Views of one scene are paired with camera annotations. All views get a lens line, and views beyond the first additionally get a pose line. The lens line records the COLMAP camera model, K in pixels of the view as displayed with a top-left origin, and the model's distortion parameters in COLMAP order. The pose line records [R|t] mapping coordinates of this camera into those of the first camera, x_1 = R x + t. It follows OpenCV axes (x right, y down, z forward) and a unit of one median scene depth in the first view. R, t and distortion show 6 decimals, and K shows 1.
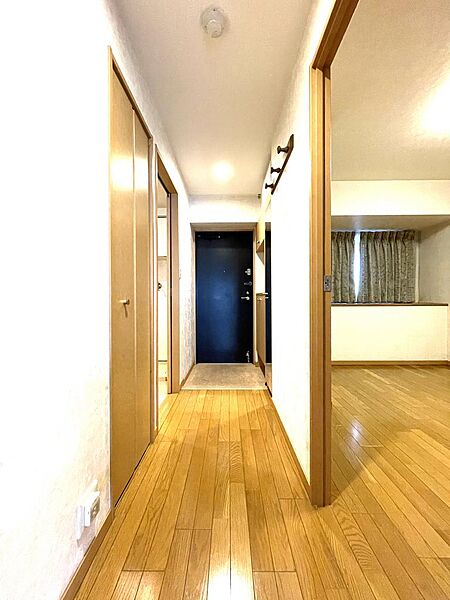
lens RADIAL K [[240.8, 0, 225.0], [0, 240.8, 300.0], [0, 0, 1]] dist [-0.007665, 0.000391]
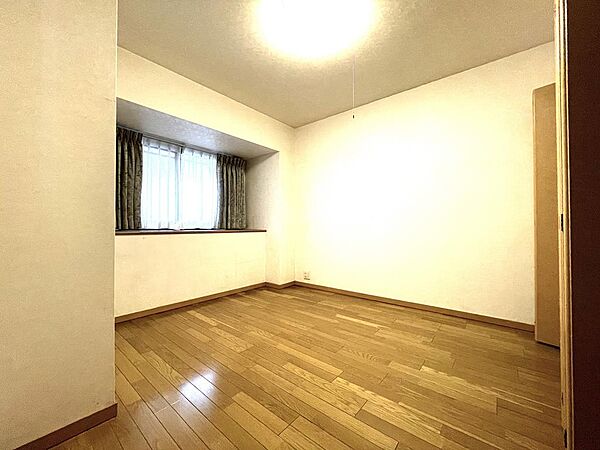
lens RADIAL K [[240.8, 0, 300.0], [0, 240.8, 225.0], [0, 0, 1]] dist [-0.007665, 0.000391]
pose [[0.625158, 0.014590, 0.780362, 0.185416], [-0.003768, 0.999870, -0.015675, 0.007876], [-0.780489, 0.006859, 0.625132, 0.210778]]
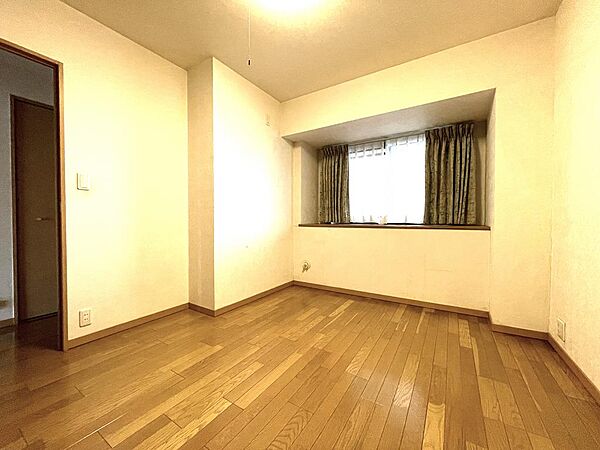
lens RADIAL K [[240.8, 0, 300.0], [0, 240.8, 225.0], [0, 0, 1]] dist [-0.007665, 0.000391]
pose [[0.855725, 0.023852, -0.516880, 0.931995], [-0.011752, 0.999575, 0.026671, -0.005939], [0.517297, -0.016749, 0.855642, 0.175284]]
